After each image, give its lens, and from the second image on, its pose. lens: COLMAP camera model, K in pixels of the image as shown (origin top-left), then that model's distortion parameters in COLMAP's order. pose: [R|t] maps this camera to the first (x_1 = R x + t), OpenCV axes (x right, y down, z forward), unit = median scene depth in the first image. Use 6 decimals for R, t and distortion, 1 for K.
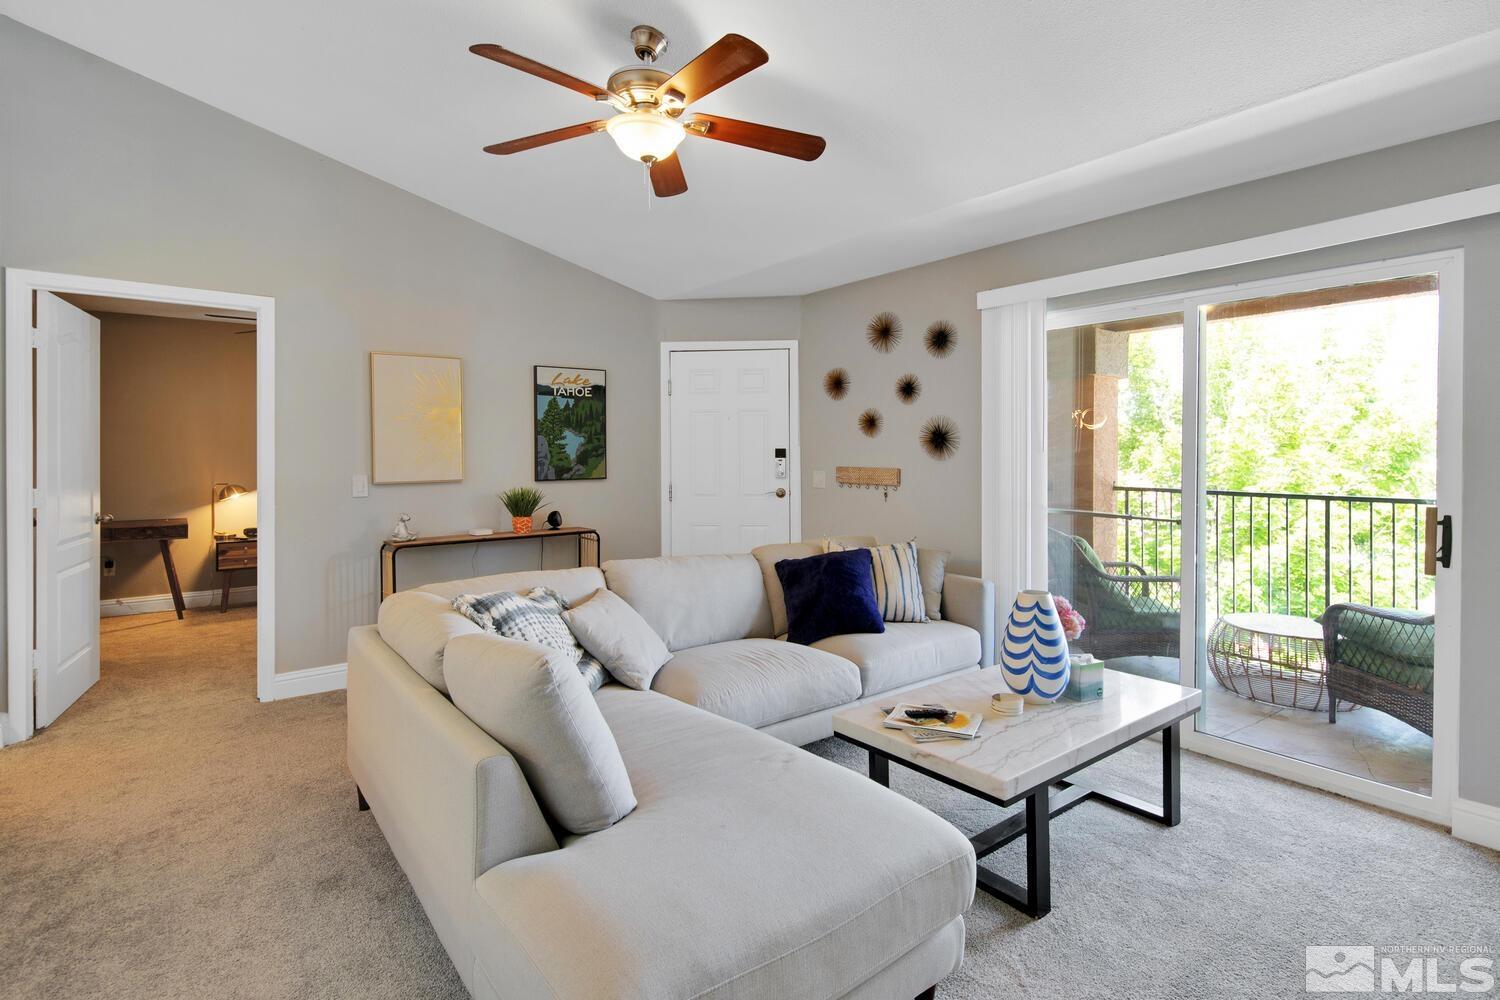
lens RADIAL K [[729.7, 0, 755.1], [0, 729.7, 455.4], [0, 0, 1]] dist [0.000535, -0.000496]
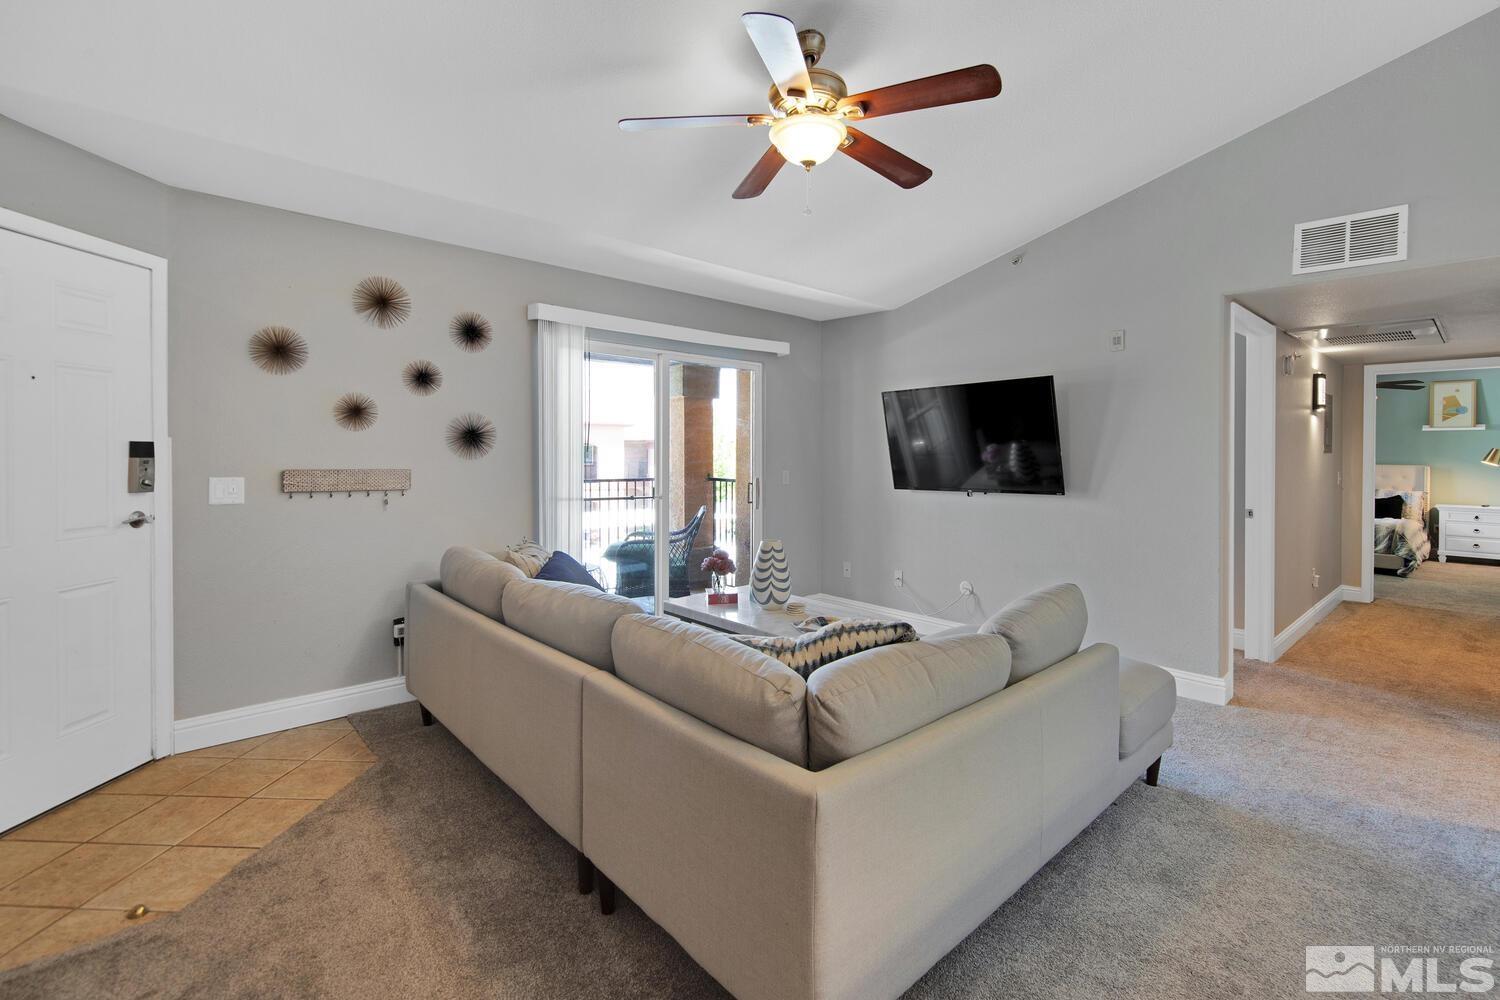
lens RADIAL K [[676.0, 0, 755.2], [0, 676.0, 457.9], [0, 0, 1]] dist [0.001394, 0.000044]
pose [[-0.092610, -0.001703, 0.995701, -0.595014], [0.001877, 0.999996, 0.001885, 0.003599], [-0.995701, 0.002043, -0.092606, 0.639724]]
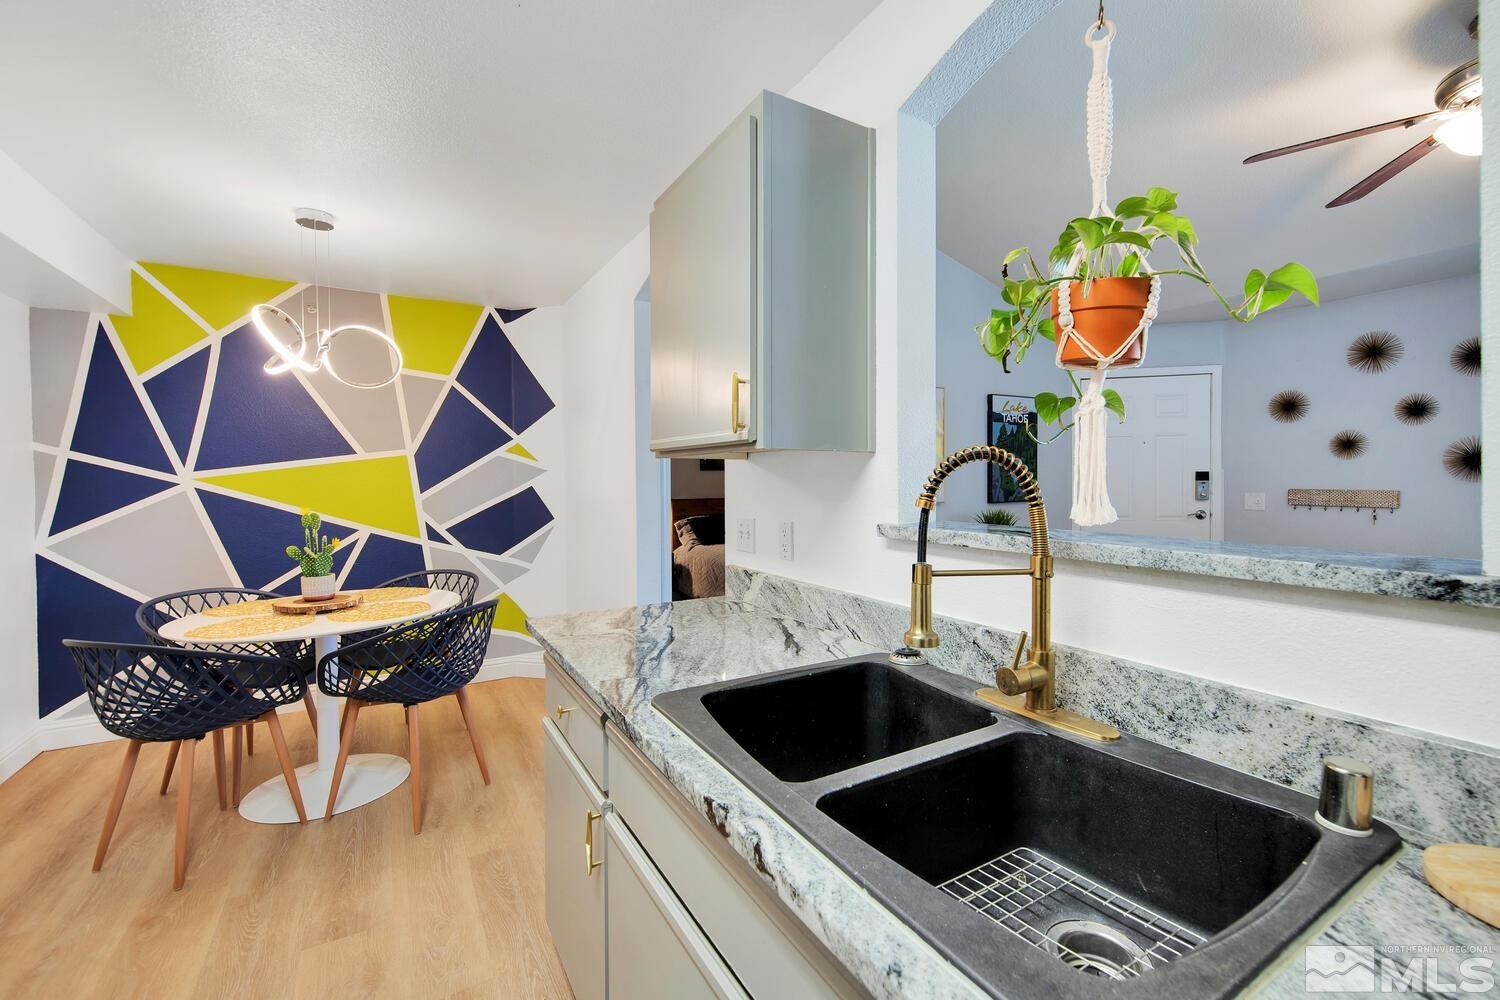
lens RADIAL K [[627.8, 0, 752.8], [0, 627.8, 492.9], [0, 0, 1]] dist [-0.008875, -0.000795]
pose [[0.991706, -0.001713, -0.128514, -0.531967], [0.004181, 0.999812, 0.018939, 0.001247], [0.128457, -0.019319, 0.991527, 0.056092]]
